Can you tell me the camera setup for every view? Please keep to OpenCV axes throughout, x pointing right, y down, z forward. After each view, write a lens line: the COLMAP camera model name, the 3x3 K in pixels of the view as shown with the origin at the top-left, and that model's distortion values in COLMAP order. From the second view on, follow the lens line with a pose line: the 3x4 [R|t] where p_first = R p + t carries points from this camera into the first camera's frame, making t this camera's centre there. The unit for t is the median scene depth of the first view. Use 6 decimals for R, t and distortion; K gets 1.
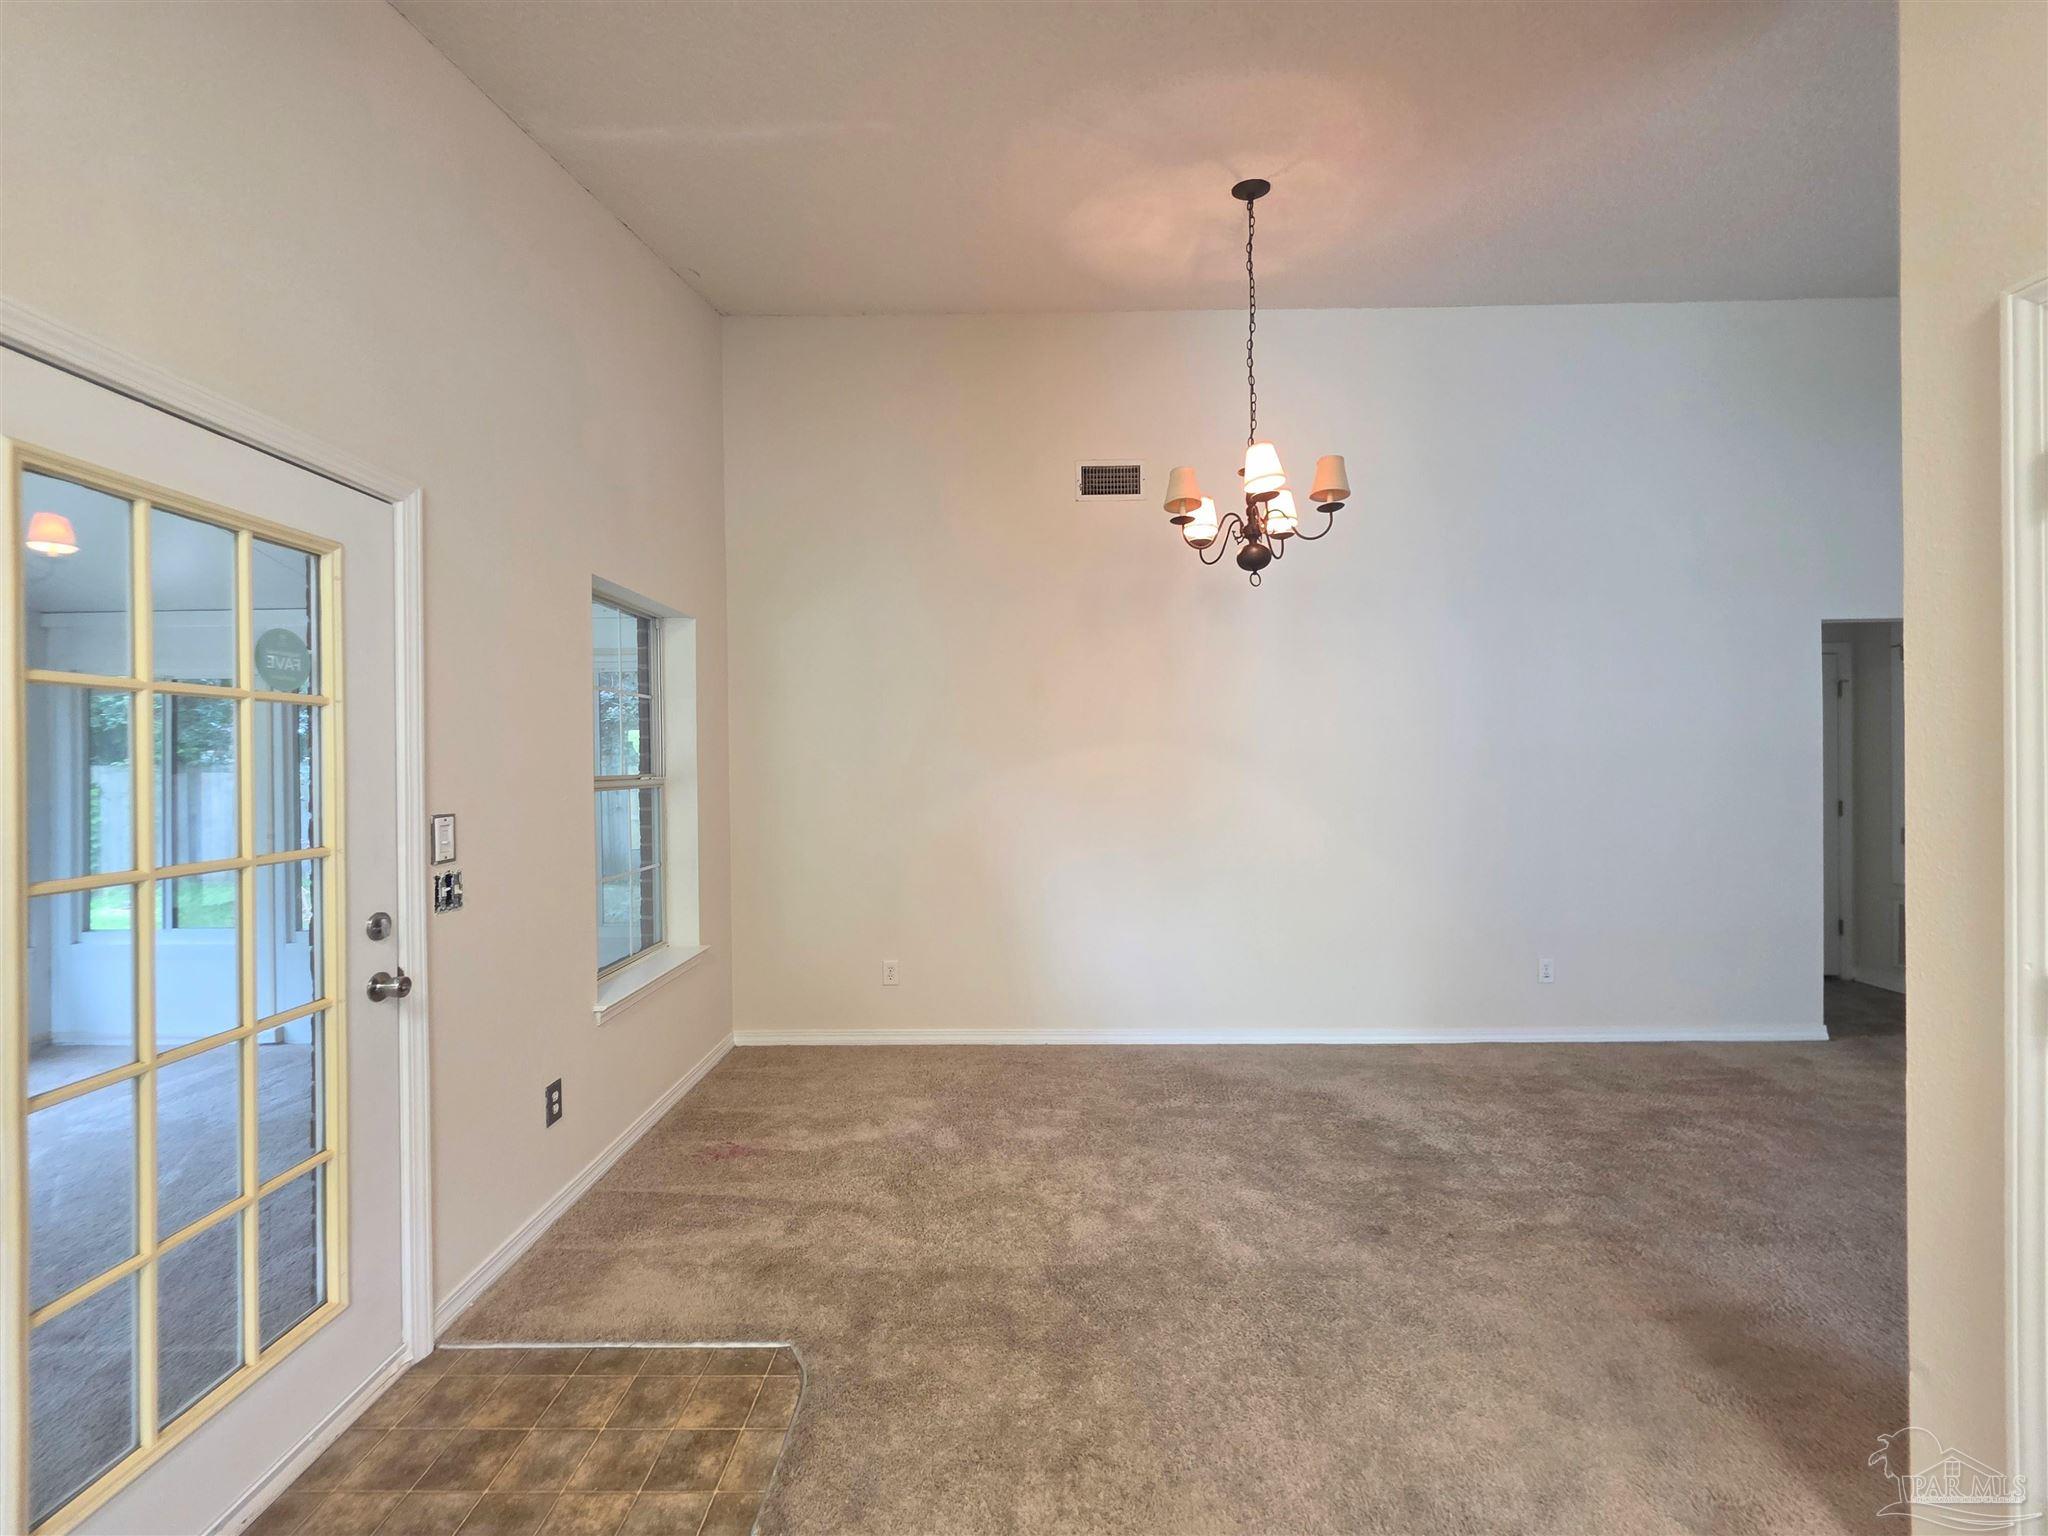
lens RADIAL K [[824.5, 0, 1017.9], [0, 824.5, 759.1], [0, 0, 1]] dist [-0.000162, -0.000066]
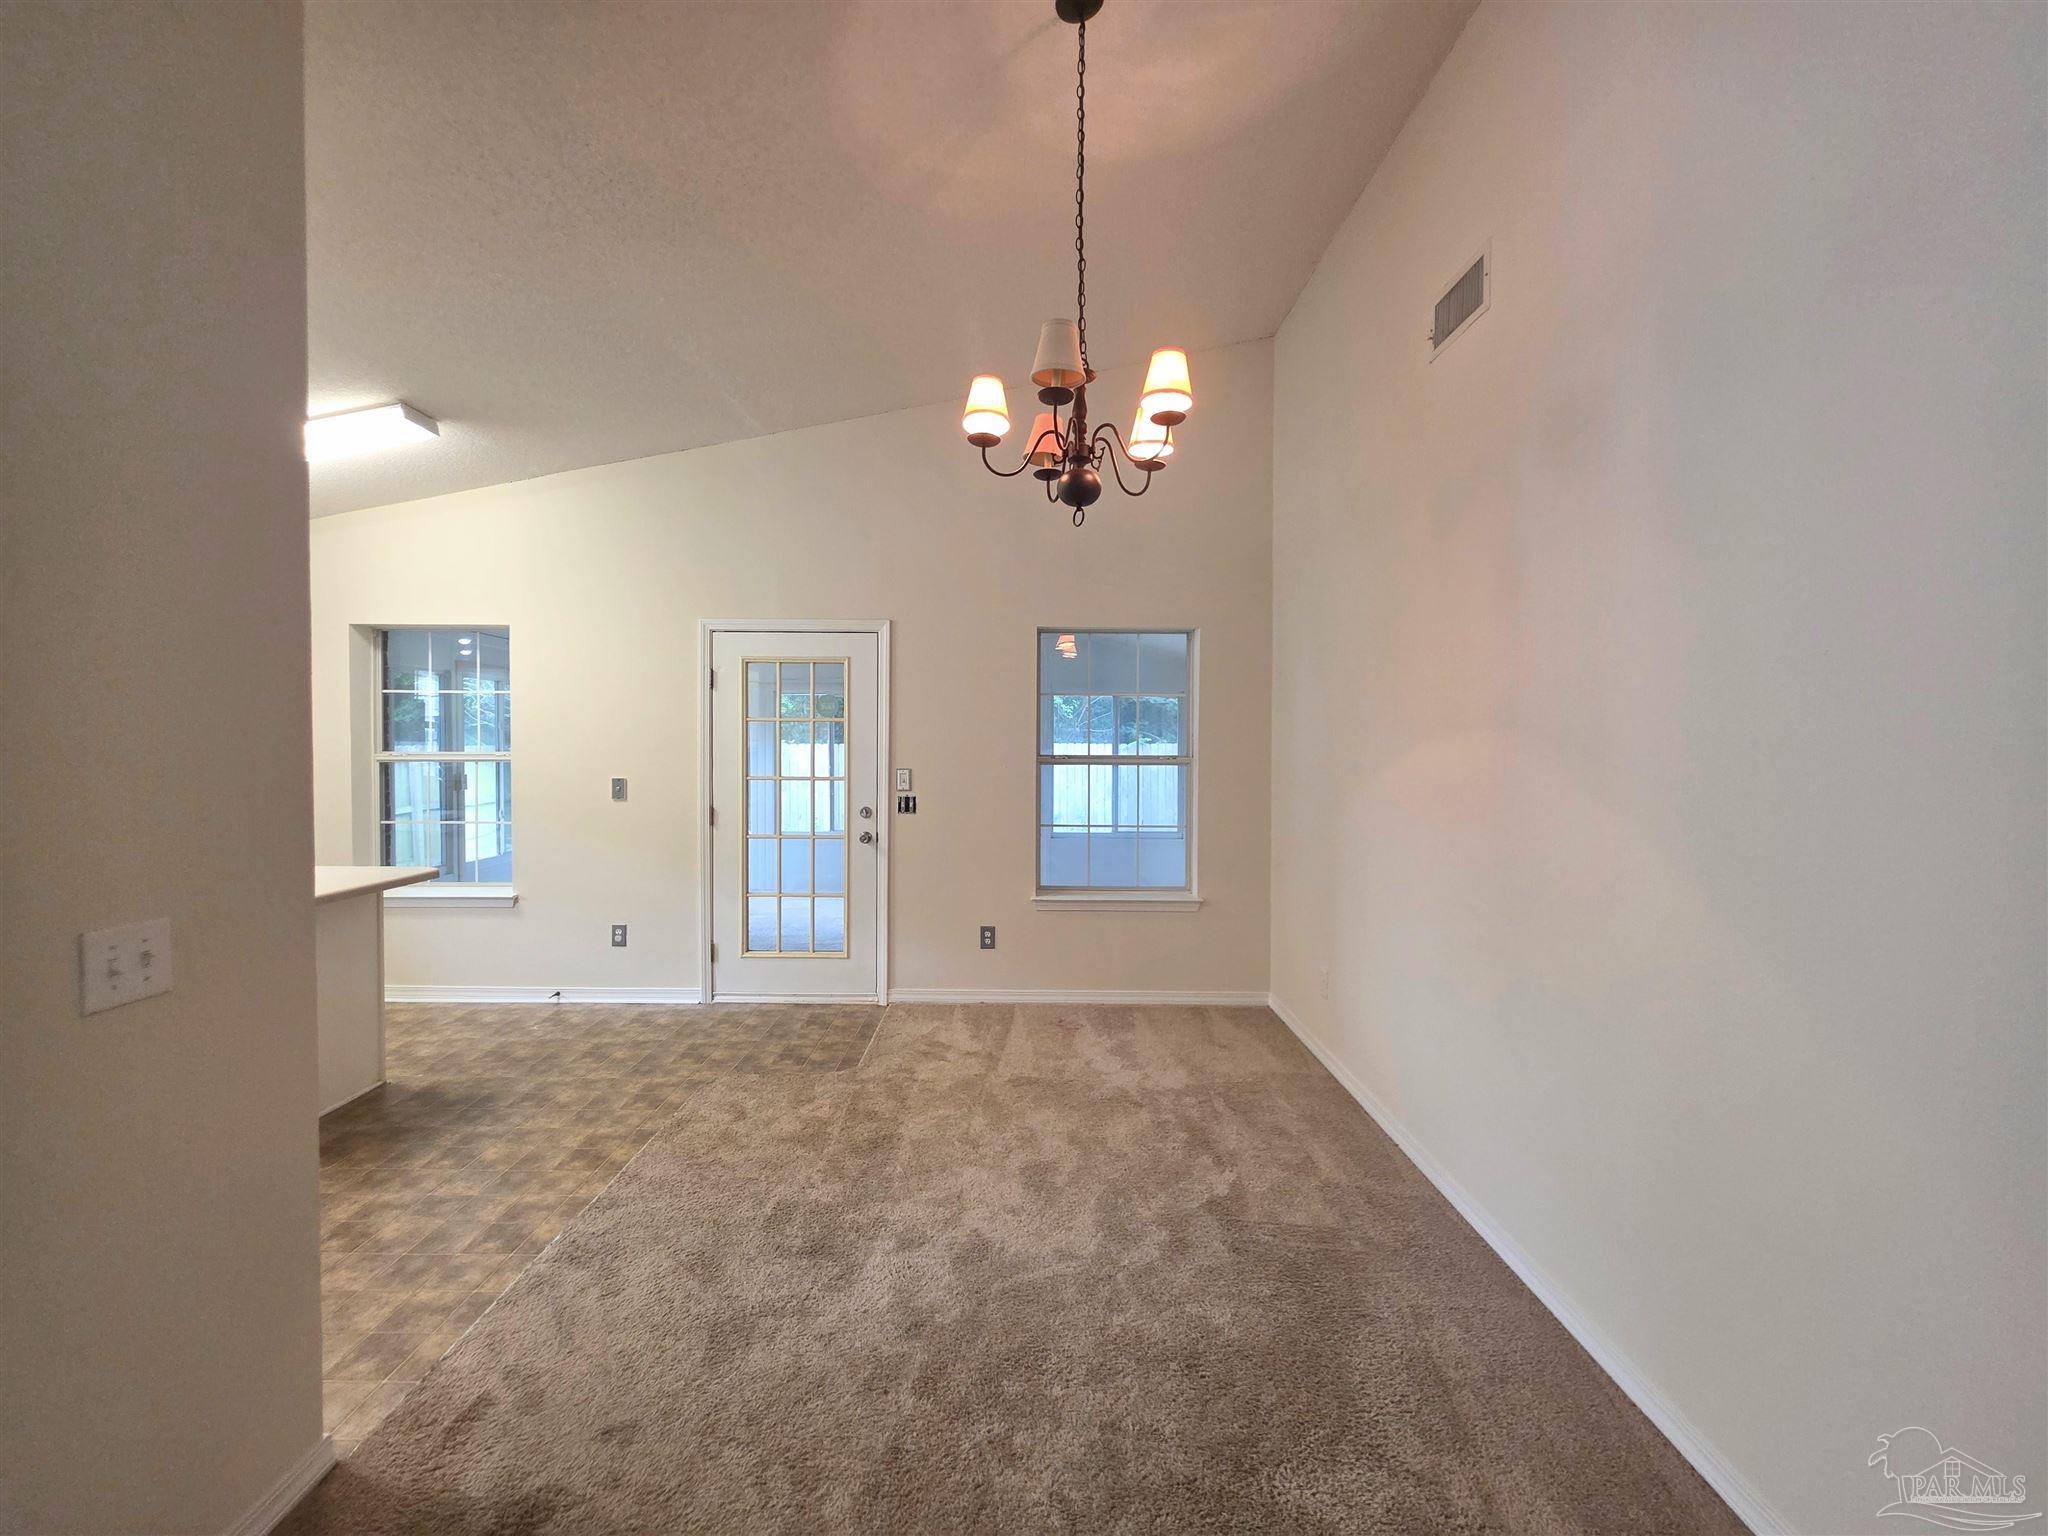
lens RADIAL K [[824.5, 0, 1017.9], [0, 824.5, 759.1], [0, 0, 1]] dist [-0.000162, -0.000066]
pose [[-0.006564, 0.026963, -0.999615, 1.537508], [-0.002774, 0.999632, 0.026982, -0.016803], [0.999975, 0.002950, -0.006487, 1.386271]]
